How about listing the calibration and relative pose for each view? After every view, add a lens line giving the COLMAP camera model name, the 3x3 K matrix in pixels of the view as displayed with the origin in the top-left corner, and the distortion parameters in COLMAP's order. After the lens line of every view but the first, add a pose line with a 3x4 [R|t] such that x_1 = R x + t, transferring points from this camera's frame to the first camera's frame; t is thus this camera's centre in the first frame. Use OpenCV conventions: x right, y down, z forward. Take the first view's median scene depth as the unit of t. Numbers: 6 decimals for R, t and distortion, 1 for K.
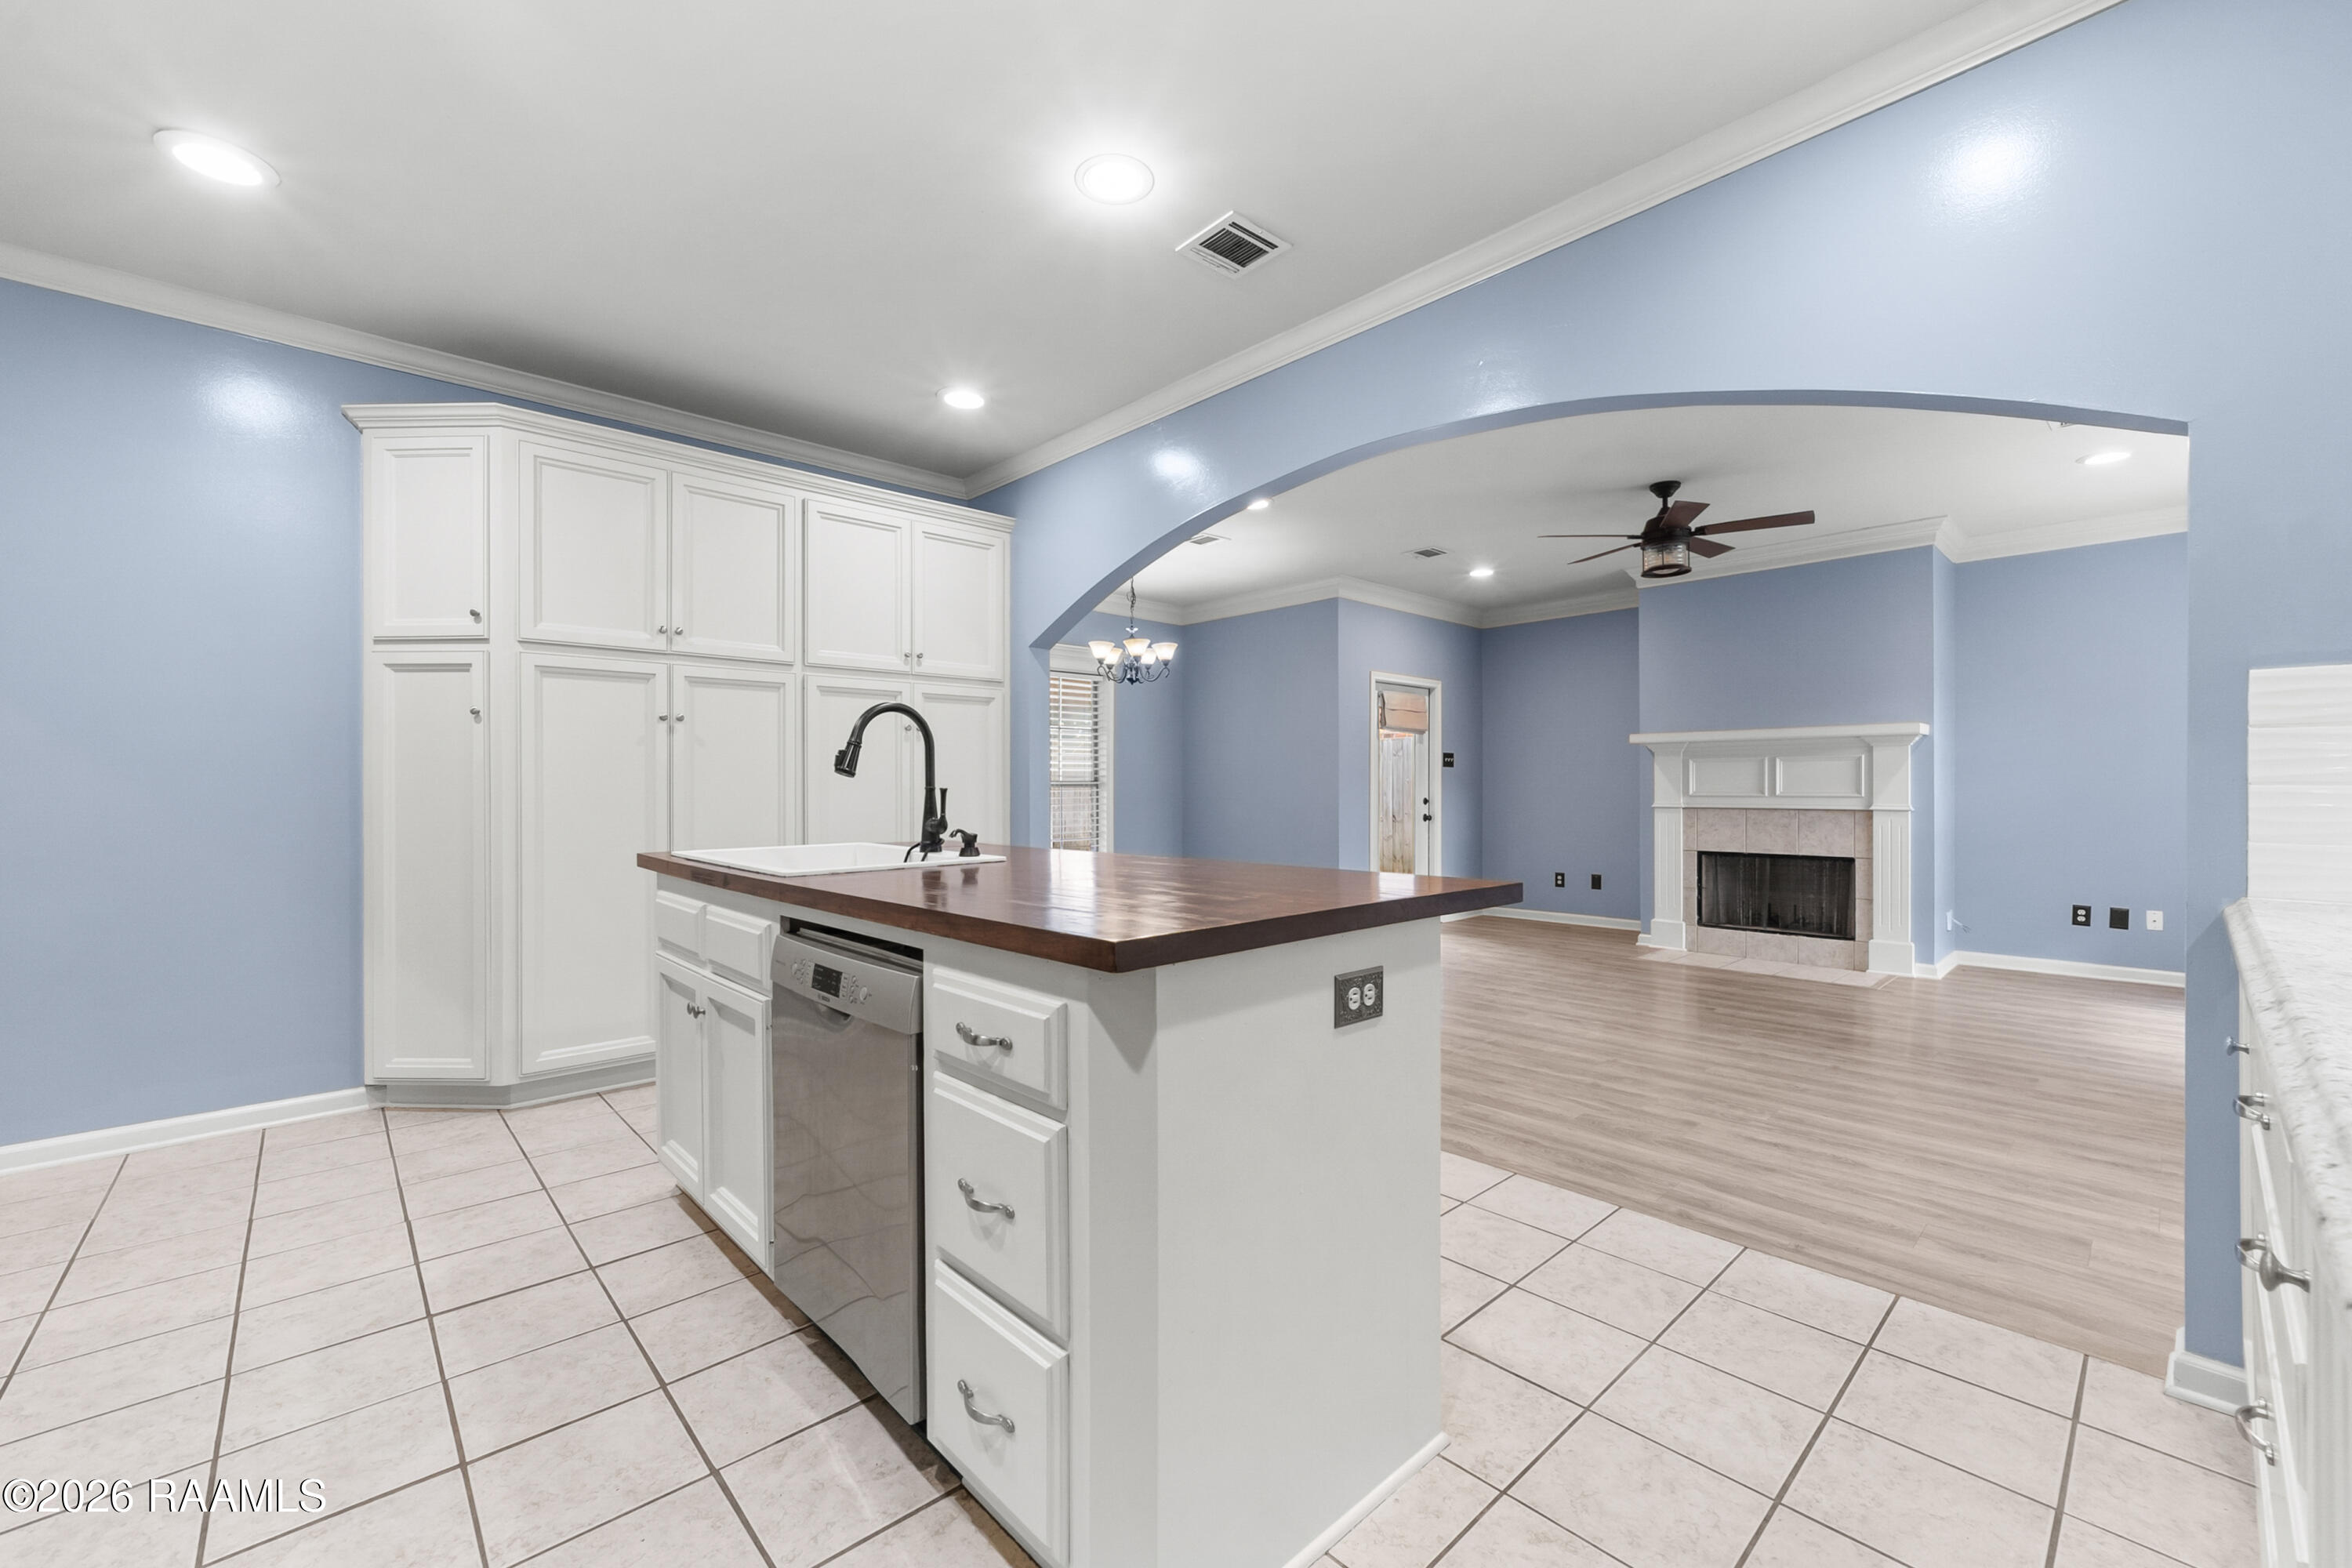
lens RADIAL K [[938.0, 0, 1181.7], [0, 938.0, 786.8], [0, 0, 1]] dist [-0.000580, 0.000222]
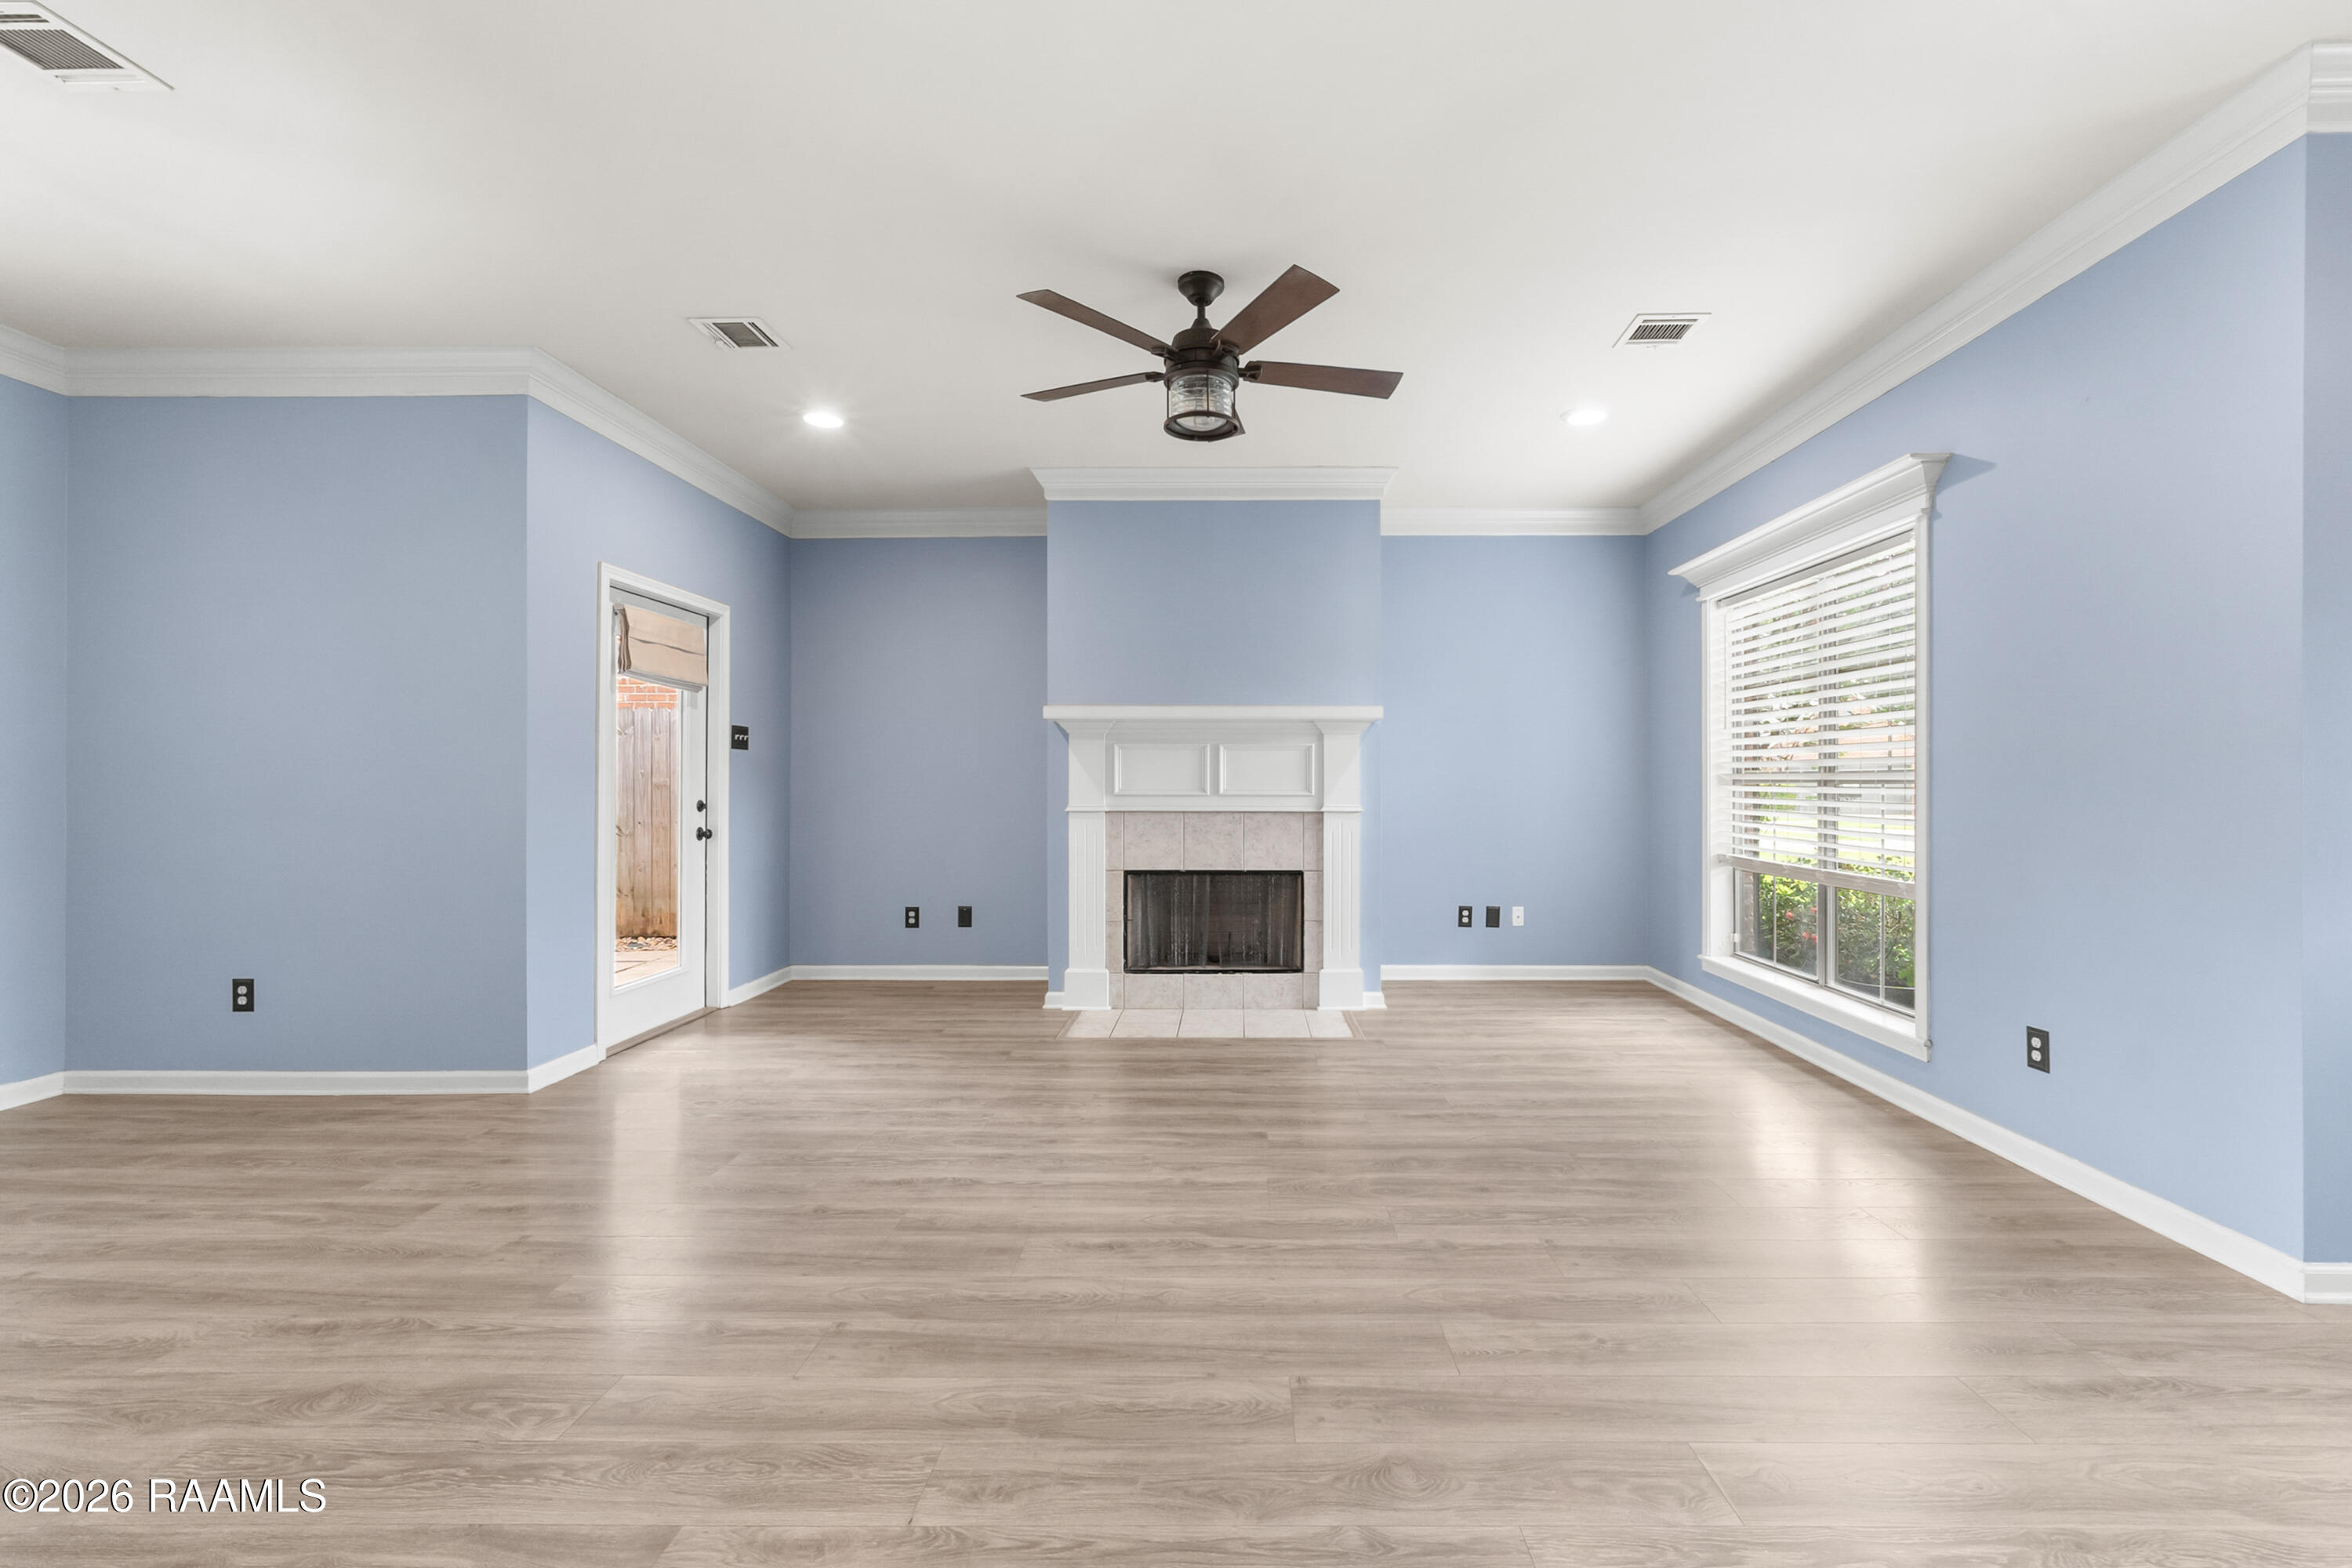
lens RADIAL K [[938.0, 0, 1197.5], [0, 938.0, 781.5], [0, 0, 1]] dist [-0.000580, 0.000222]
pose [[0.691486, 0.002573, 0.722385, 0.061616], [-0.001821, 0.999997, -0.001819, 0.000483], [-0.722388, -0.000057, 0.691488, 0.453797]]
